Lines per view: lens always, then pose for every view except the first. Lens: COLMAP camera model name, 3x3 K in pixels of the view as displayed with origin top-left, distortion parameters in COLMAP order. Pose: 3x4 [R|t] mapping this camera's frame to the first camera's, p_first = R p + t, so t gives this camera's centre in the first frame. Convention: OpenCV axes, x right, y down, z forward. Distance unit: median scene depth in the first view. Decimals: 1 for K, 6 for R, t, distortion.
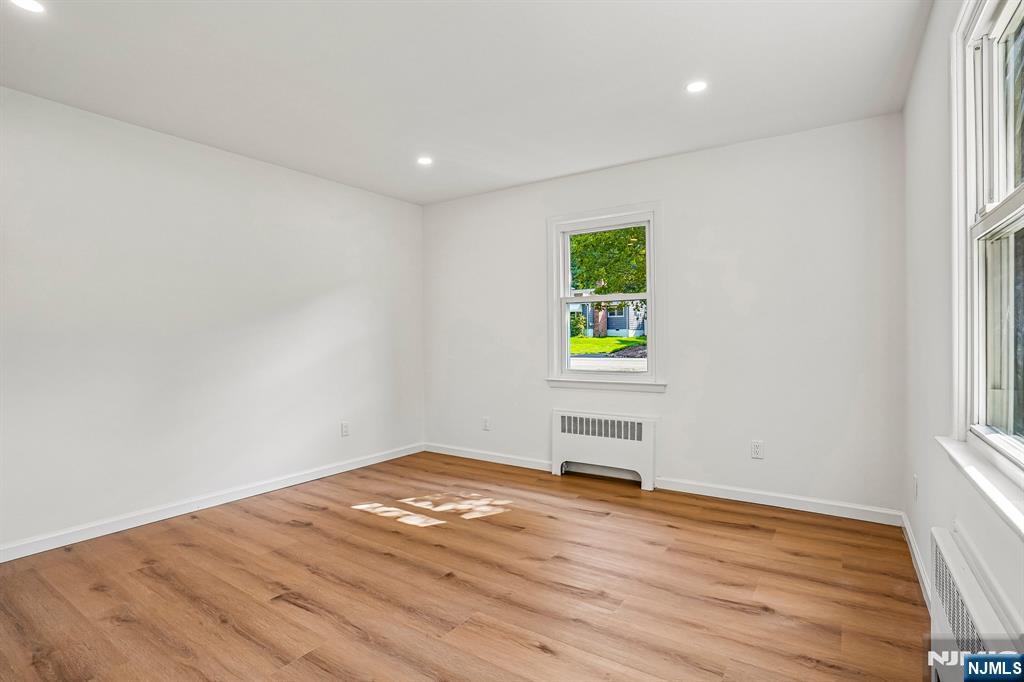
lens RADIAL K [[488.7, 0, 513.7], [0, 488.7, 334.1], [0, 0, 1]] dist [-0.073633, 0.032963]
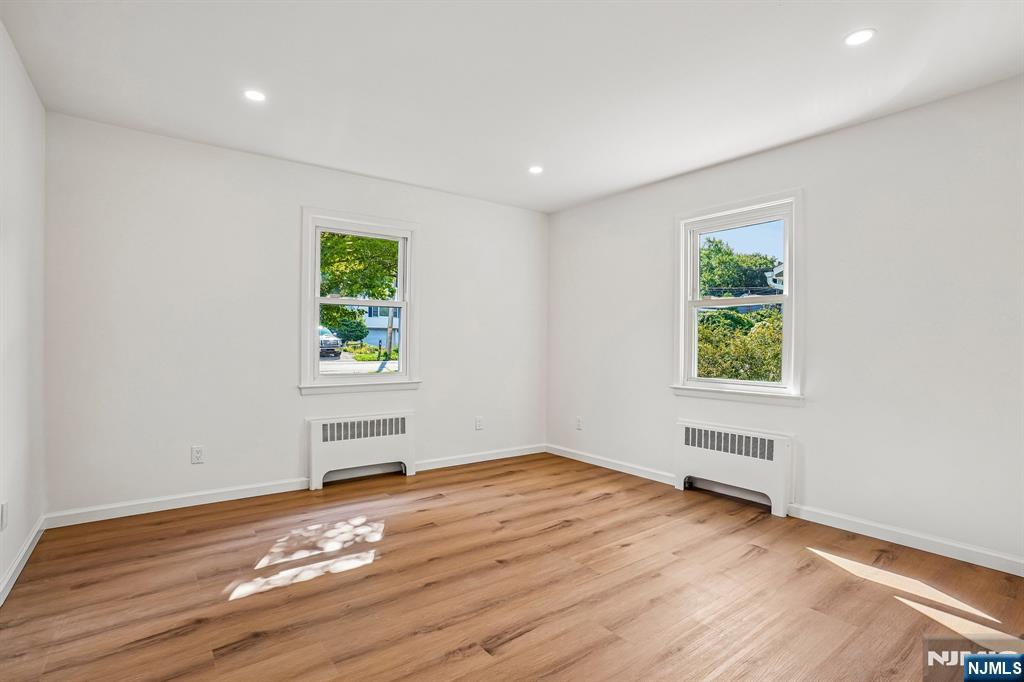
lens RADIAL K [[488.7, 0, 513.7], [0, 488.7, 334.1], [0, 0, 1]] dist [-0.073633, 0.032963]
pose [[0.345577, 0.024165, 0.938079, -0.819657], [-0.018463, 0.999650, -0.018950, 0.007168], [-0.938209, -0.010771, 0.345902, 0.430022]]
